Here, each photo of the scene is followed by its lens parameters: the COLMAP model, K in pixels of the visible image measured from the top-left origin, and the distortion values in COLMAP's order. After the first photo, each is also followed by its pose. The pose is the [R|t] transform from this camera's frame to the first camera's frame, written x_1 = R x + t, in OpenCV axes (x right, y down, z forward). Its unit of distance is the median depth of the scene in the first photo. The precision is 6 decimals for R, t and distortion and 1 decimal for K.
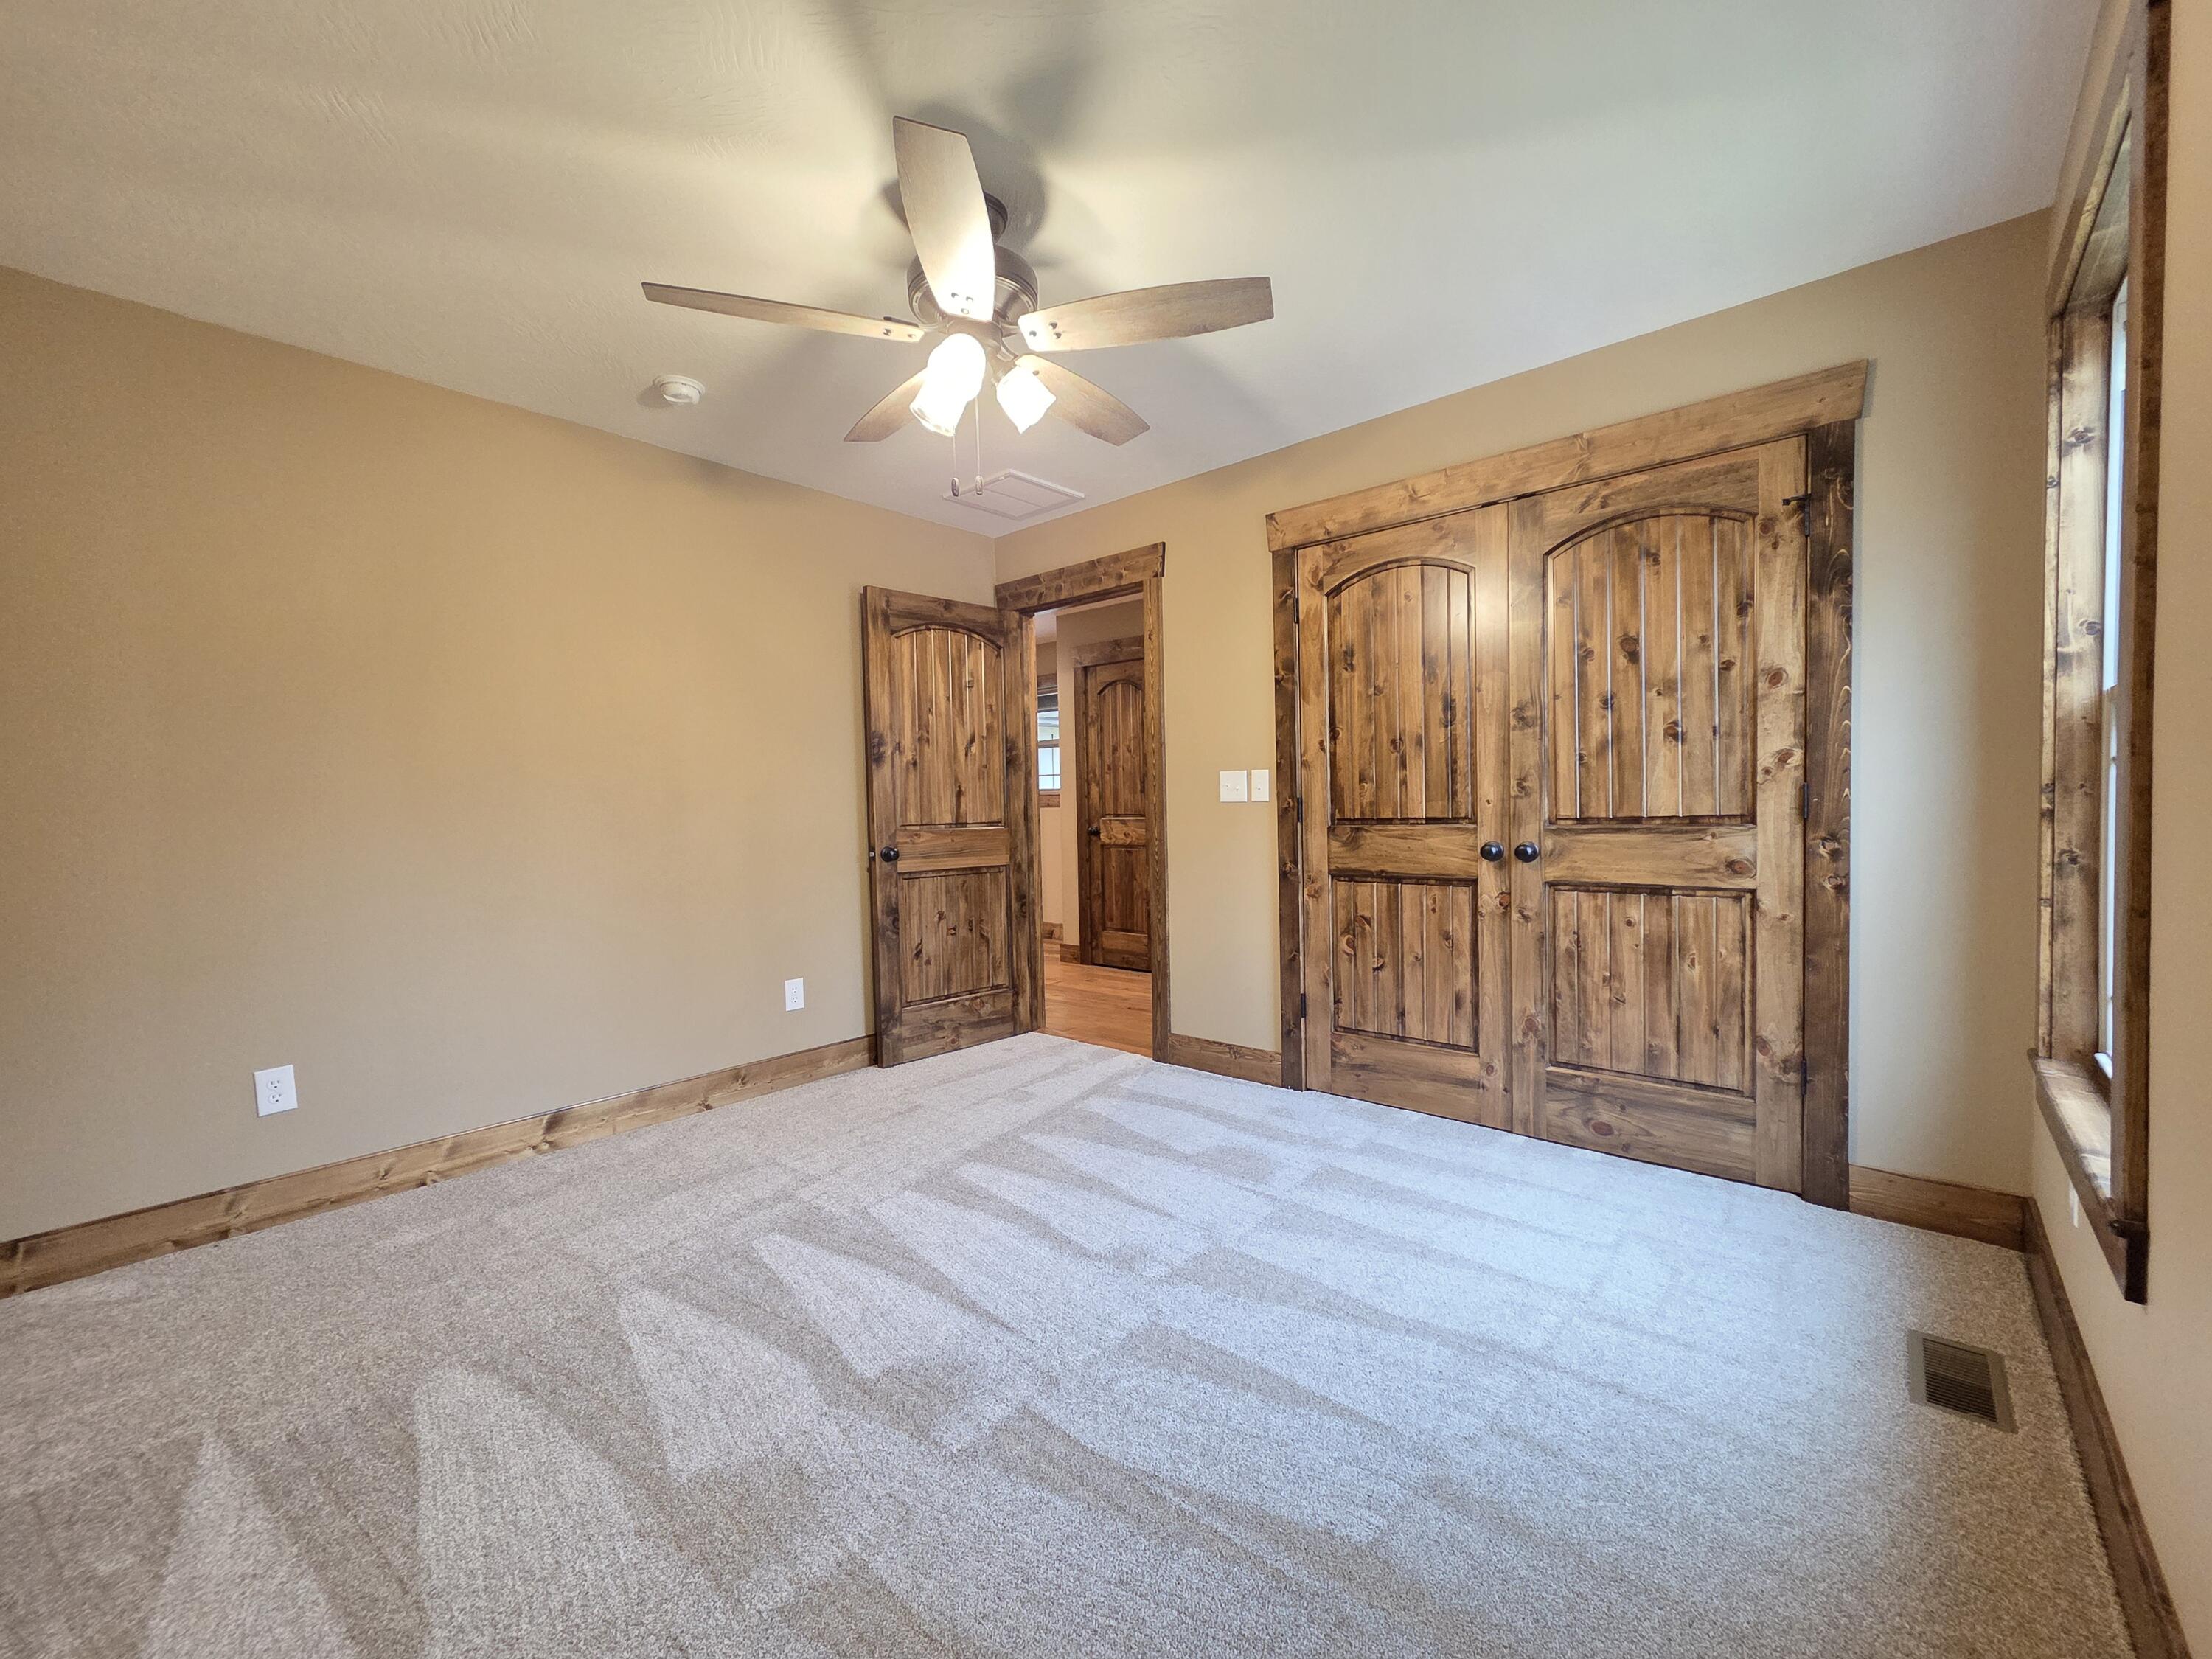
lens RADIAL K [[892.5, 0, 1123.4], [0, 892.5, 839.2], [0, 0, 1]] dist [0.000407, -0.000176]
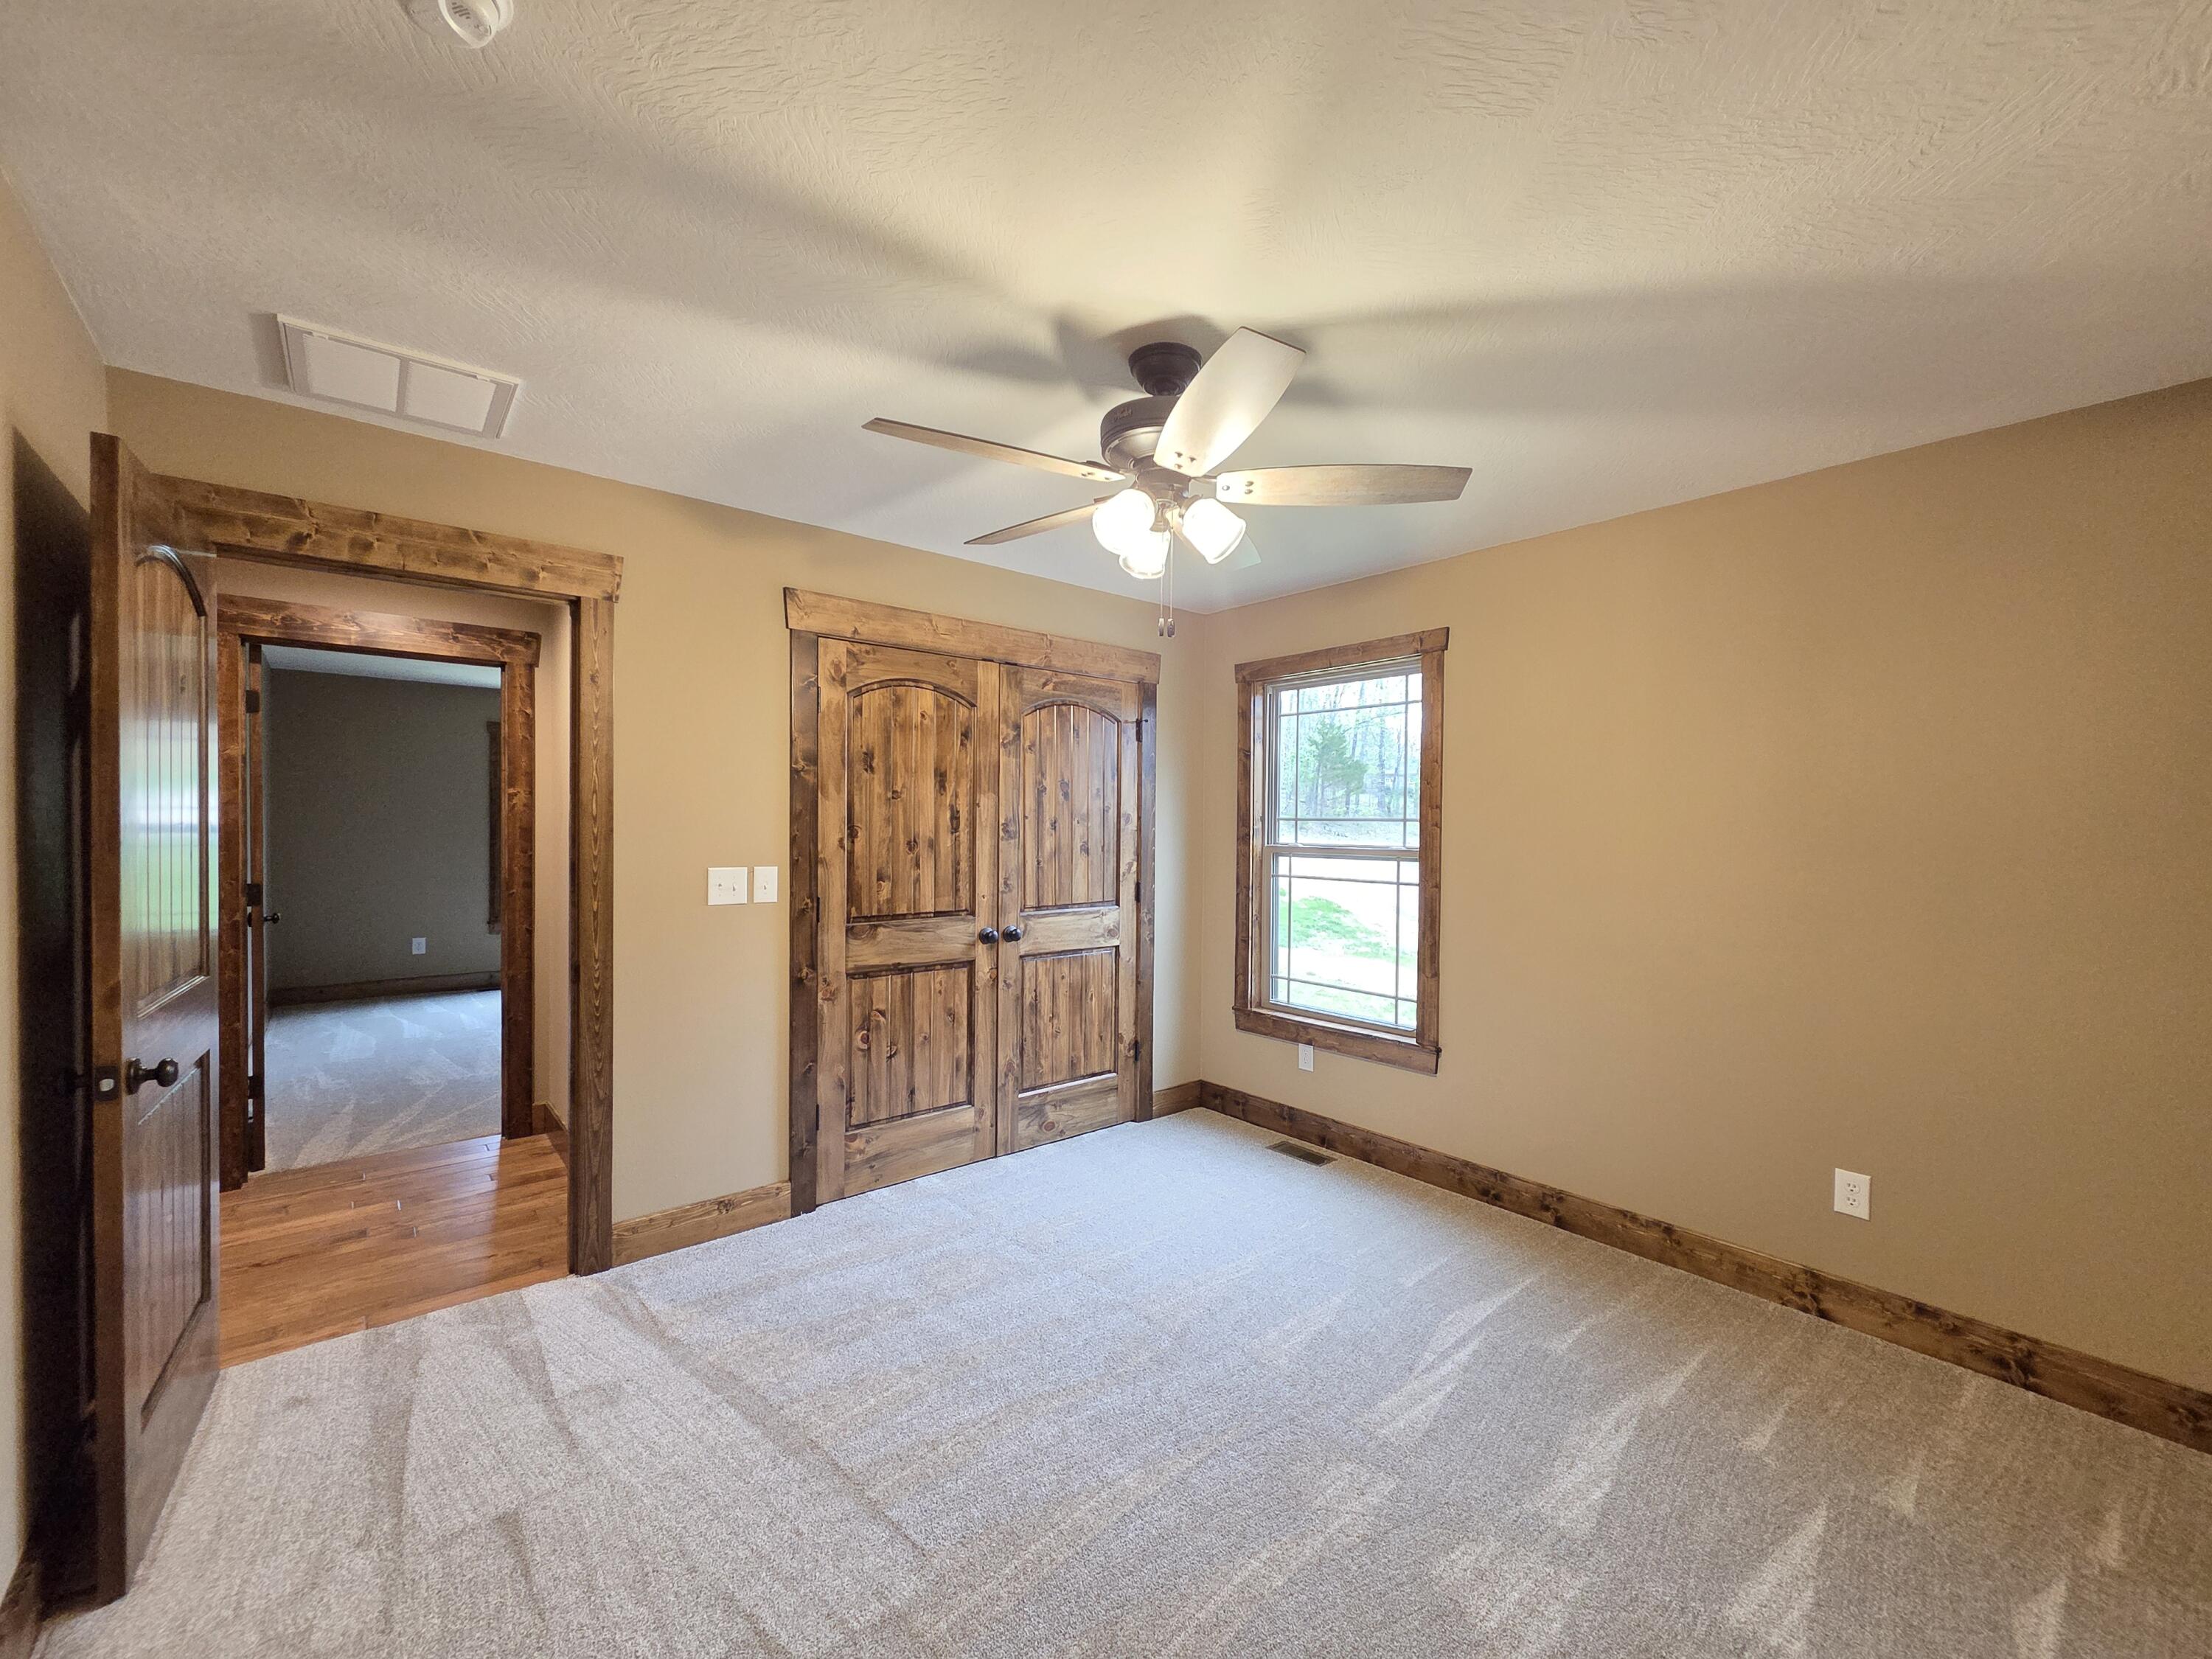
lens RADIAL K [[910.0, 0, 1141.9], [0, 910.0, 833.0], [0, 0, 1]] dist [0.000110, -0.000036]
pose [[0.143856, 0.010769, 0.989540, -0.760818], [0.021829, 0.999663, -0.014053, -0.100551], [-0.989358, 0.023622, 0.143572, 0.560542]]
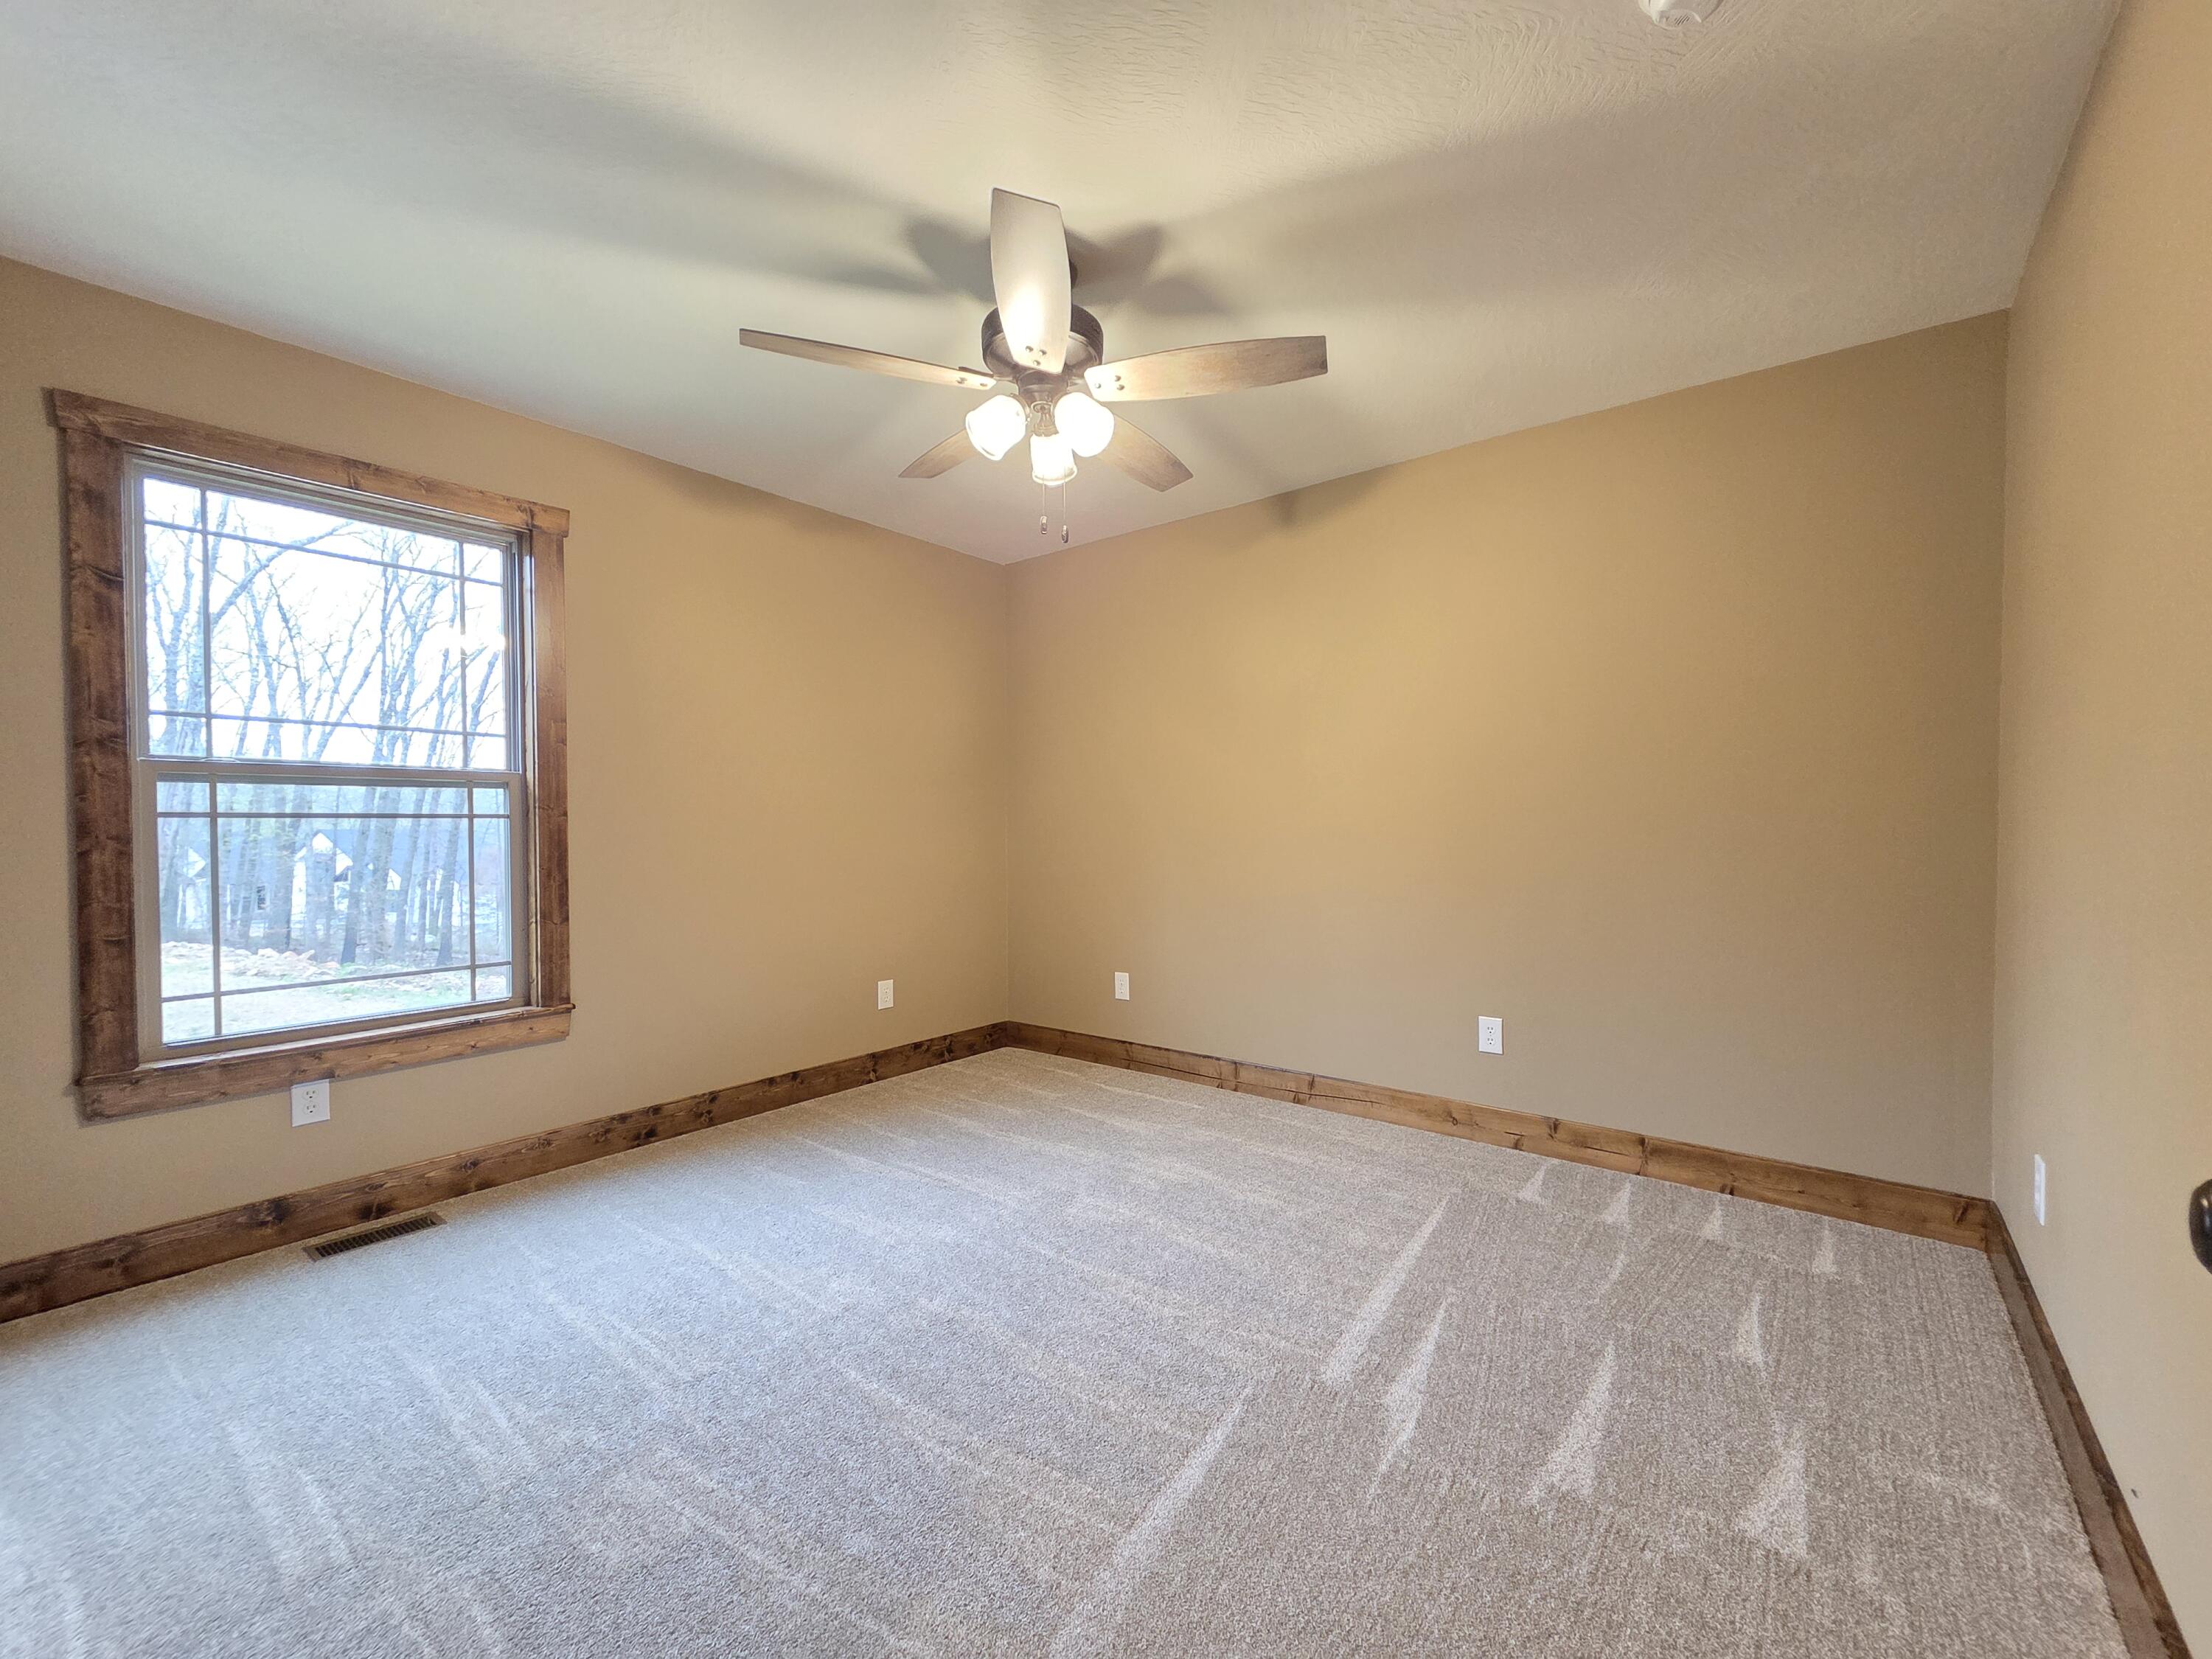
lens RADIAL K [[892.5, 0, 1123.4], [0, 892.5, 839.2], [0, 0, 1]] dist [0.000407, -0.000176]
pose [[-0.998794, 0.022671, -0.043557, -0.137684], [0.020025, 0.997981, 0.060267, -0.062448], [0.044835, 0.059322, -0.997232, 1.324269]]
